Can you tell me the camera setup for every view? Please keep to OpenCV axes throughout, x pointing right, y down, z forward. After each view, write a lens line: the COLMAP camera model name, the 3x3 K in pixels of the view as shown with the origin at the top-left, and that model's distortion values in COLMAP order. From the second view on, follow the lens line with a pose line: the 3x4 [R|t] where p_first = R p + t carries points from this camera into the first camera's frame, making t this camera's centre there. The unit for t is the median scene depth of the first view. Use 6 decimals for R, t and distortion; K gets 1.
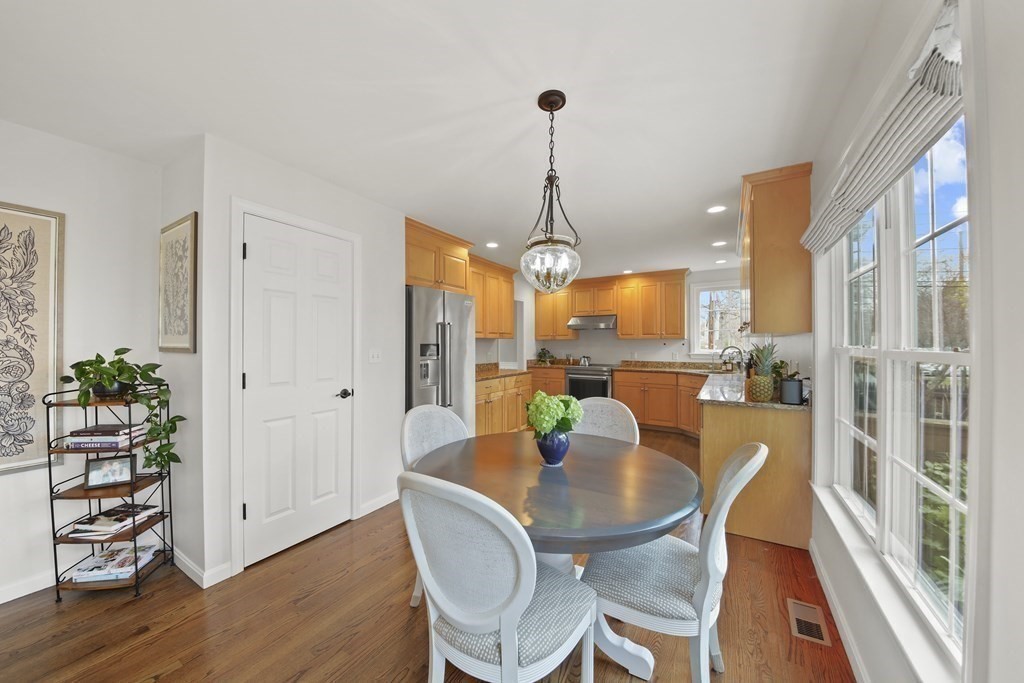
lens RADIAL K [[366.7, 0, 512.0], [0, 366.7, 341.5], [0, 0, 1]] dist [0.088698, -0.000033]
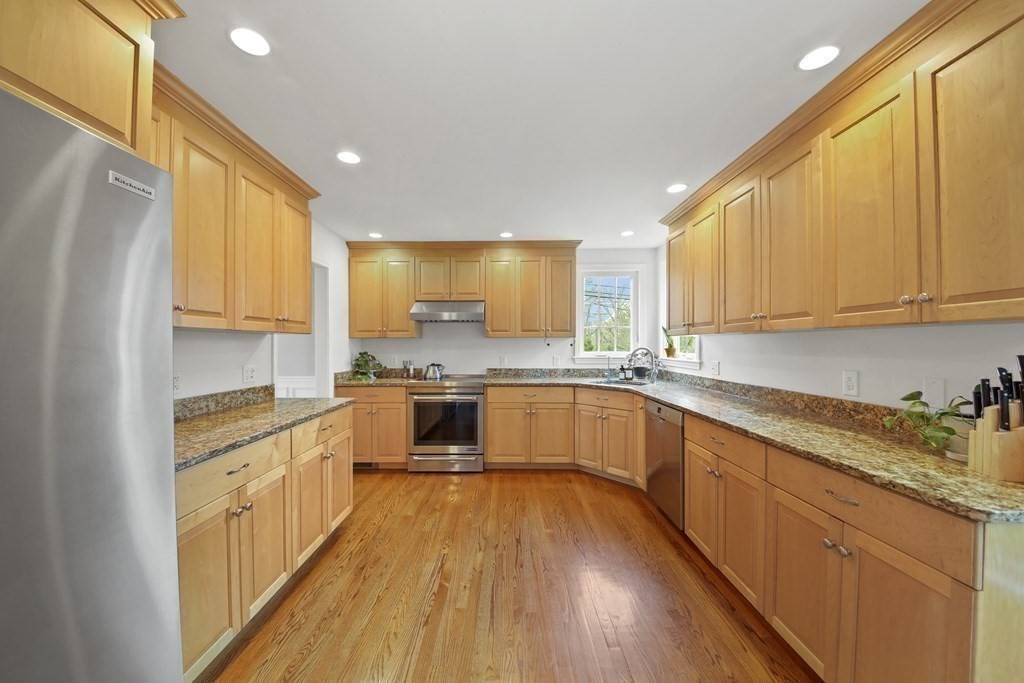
lens RADIAL K [[366.1, 0, 504.2], [0, 366.1, 342.6], [0, 0, 1]] dist [-0.000183, -0.000174]
pose [[0.868181, 0.000968, 0.496247, -0.013573], [-0.002510, 0.999994, 0.002440, 0.001685], [-0.496242, -0.003363, 0.868178, 0.445567]]
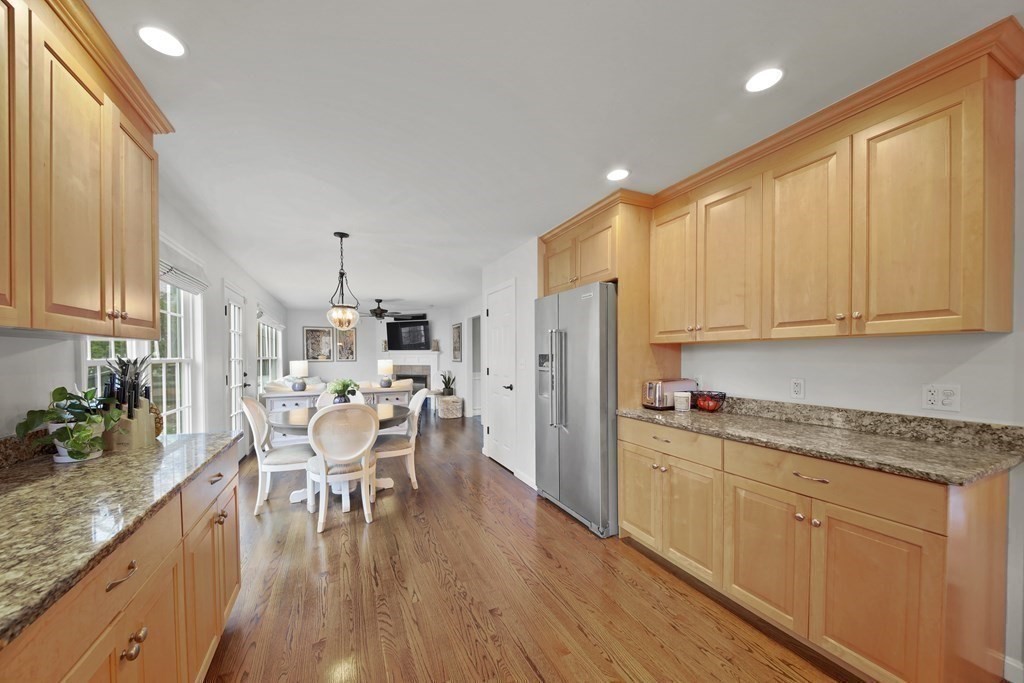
lens RADIAL K [[362.6, 0, 498.6], [0, 362.6, 363.4], [0, 0, 1]] dist [0.000034, -0.000045]
pose [[-0.580431, 0.024914, -0.813928, 0.362295], [0.012118, 0.999685, 0.021959, 0.004304], [0.814219, 0.002882, -0.580550, 0.859077]]
